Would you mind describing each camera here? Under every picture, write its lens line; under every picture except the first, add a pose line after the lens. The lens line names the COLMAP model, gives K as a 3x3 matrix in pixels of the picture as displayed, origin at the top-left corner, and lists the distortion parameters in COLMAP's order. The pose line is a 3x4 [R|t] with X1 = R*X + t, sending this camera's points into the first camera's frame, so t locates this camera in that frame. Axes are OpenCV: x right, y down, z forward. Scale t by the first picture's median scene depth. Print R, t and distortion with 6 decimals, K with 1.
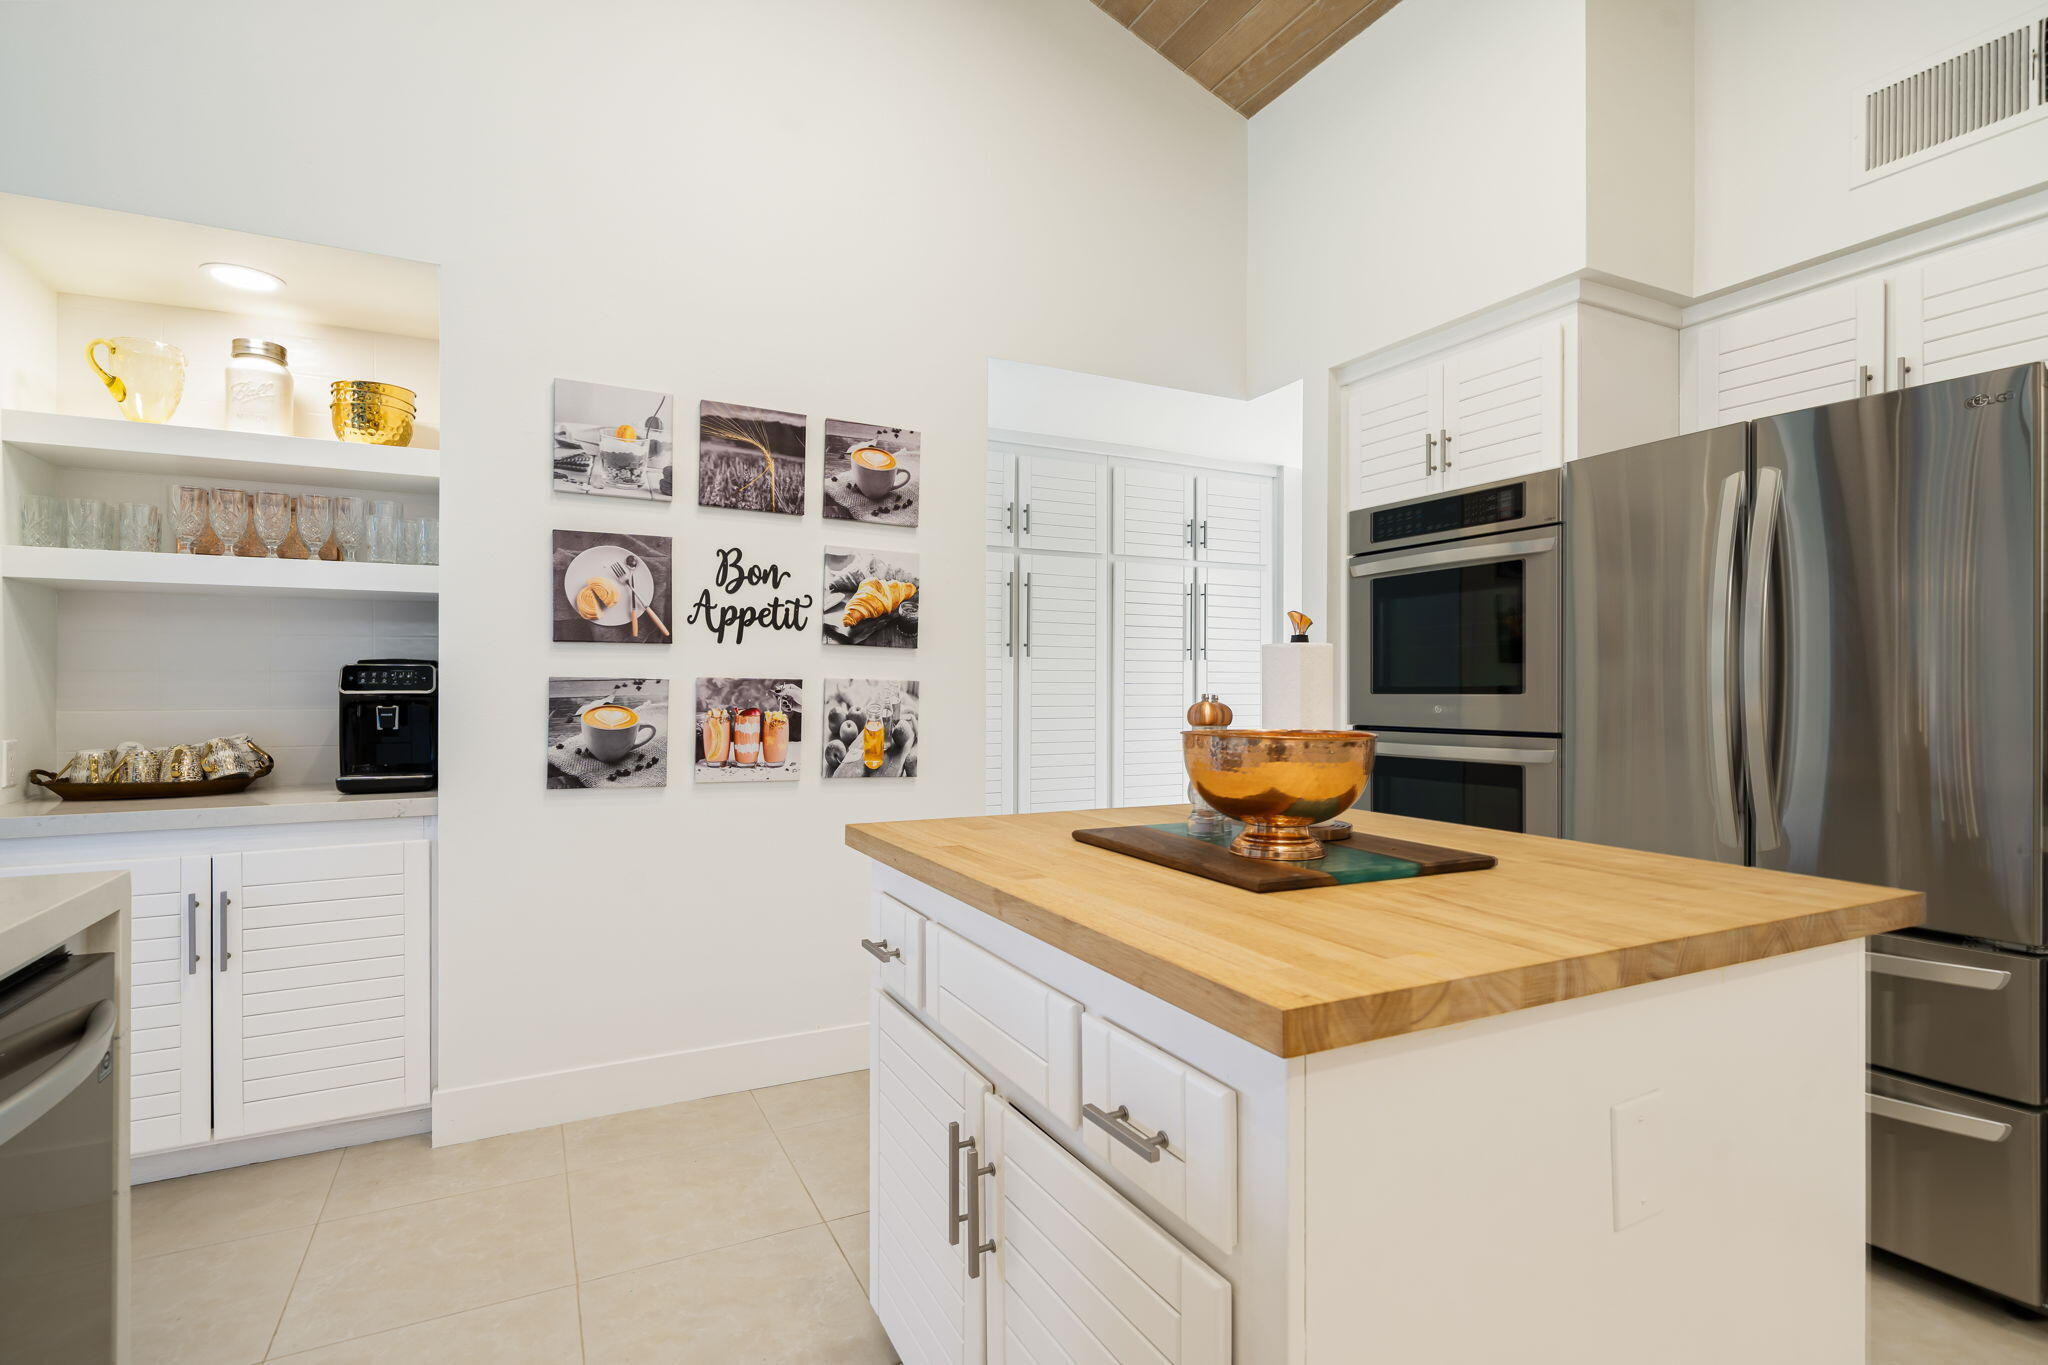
lens RADIAL K [[947.2, 0, 1024.0], [0, 947.2, 682.5], [0, 0, 1]] dist [0.003266, 0.001144]
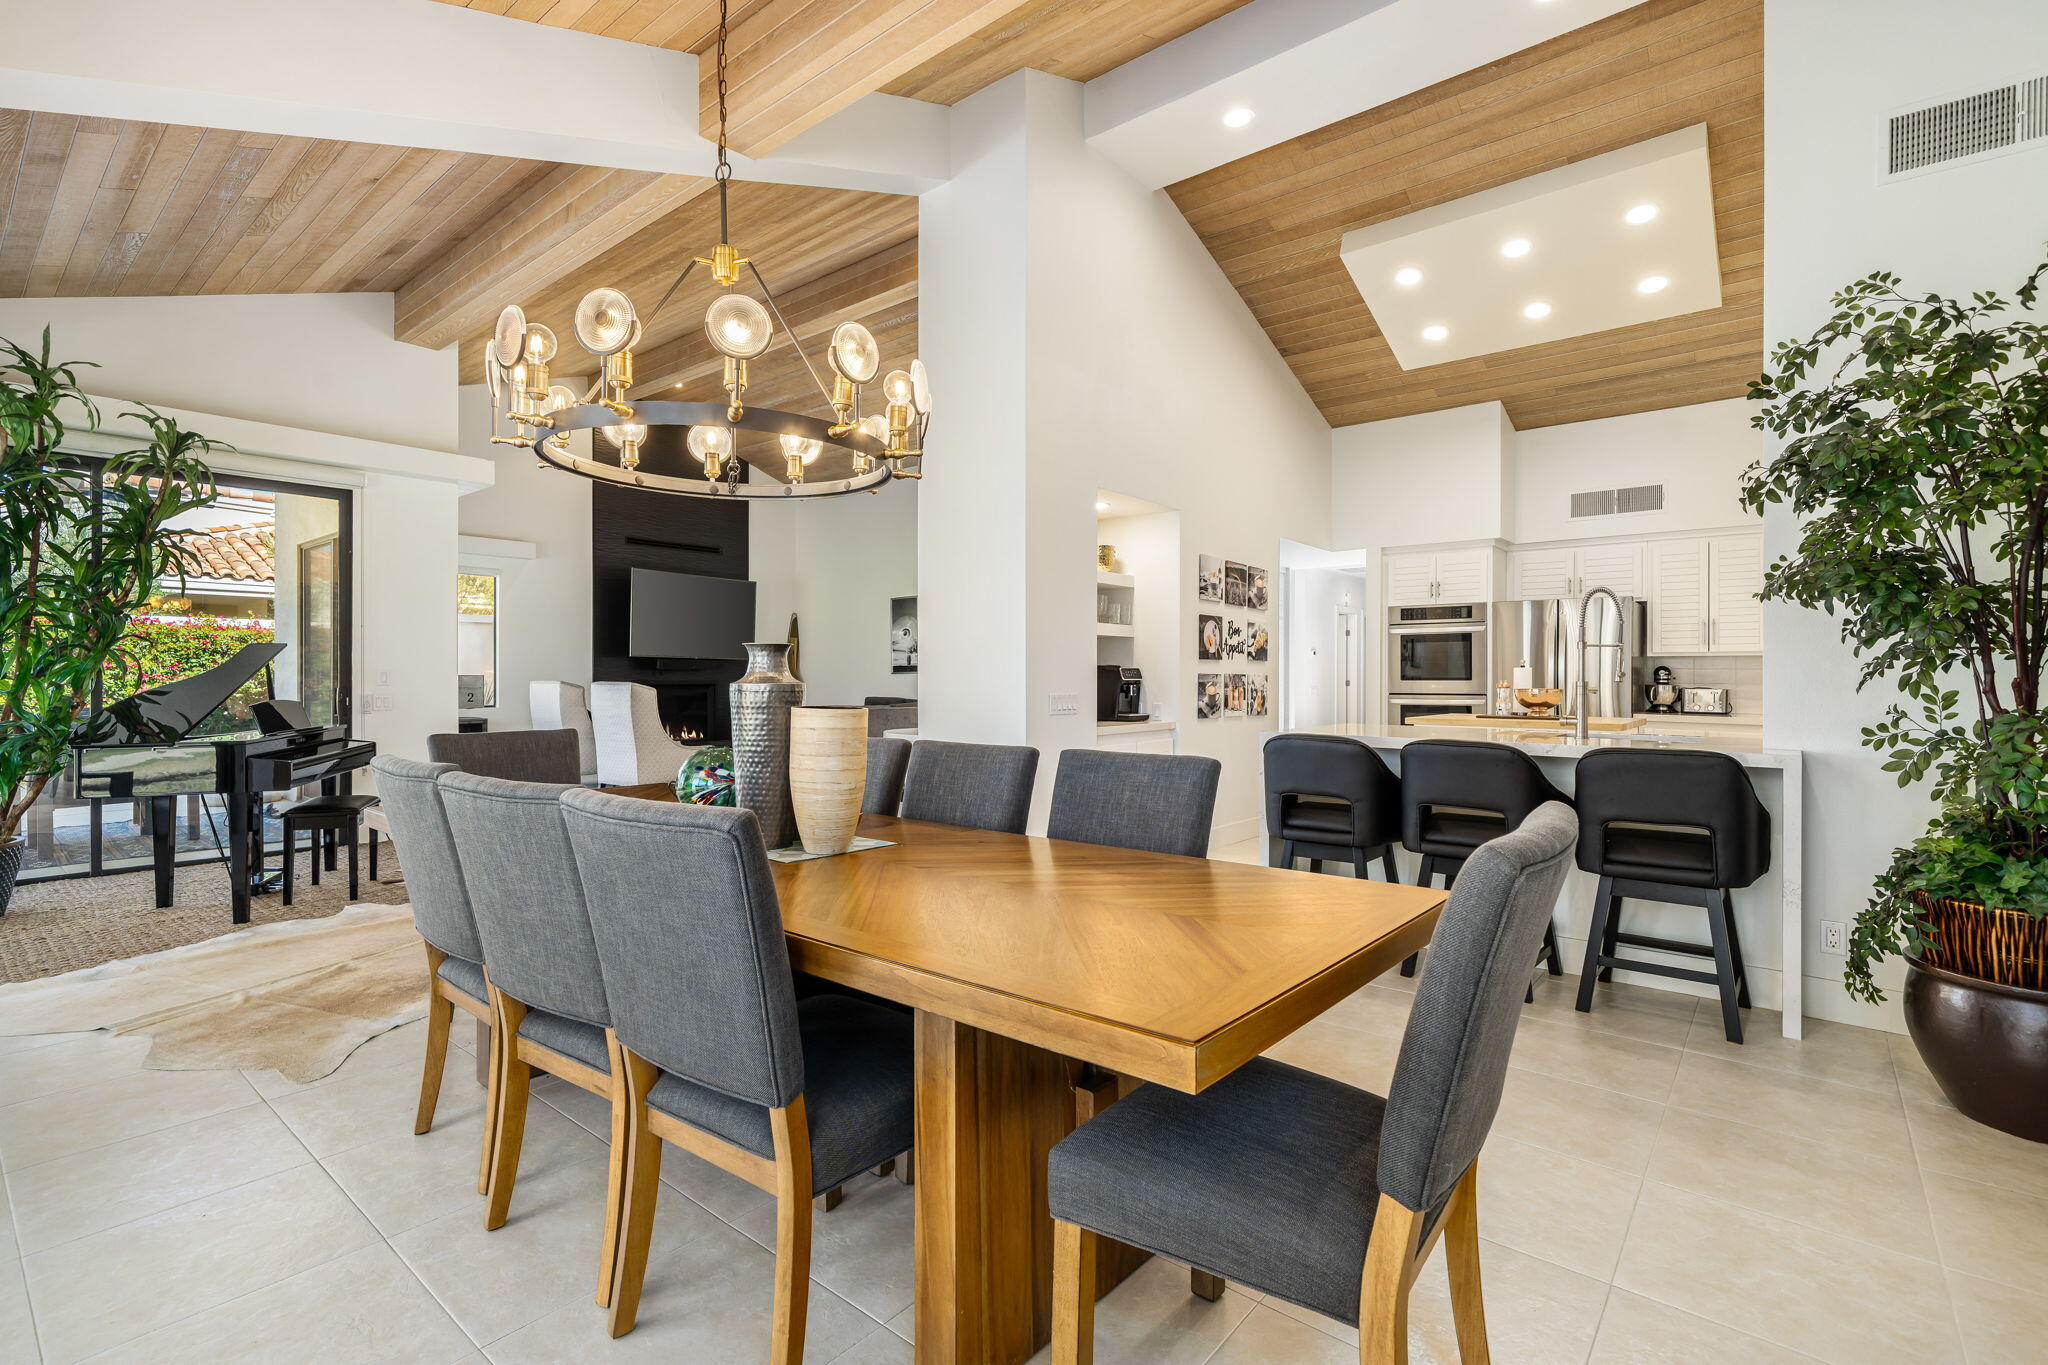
lens RADIAL K [[947.2, 0, 1024.0], [0, 947.2, 682.5], [0, 0, 1]] dist [0.003266, 0.001144]
pose [[0.915072, -0.000143, 0.403290, -1.813390], [-0.000940, 0.999996, 0.002487, 0.012058], [-0.403289, -0.002655, 0.915069, -1.032930]]
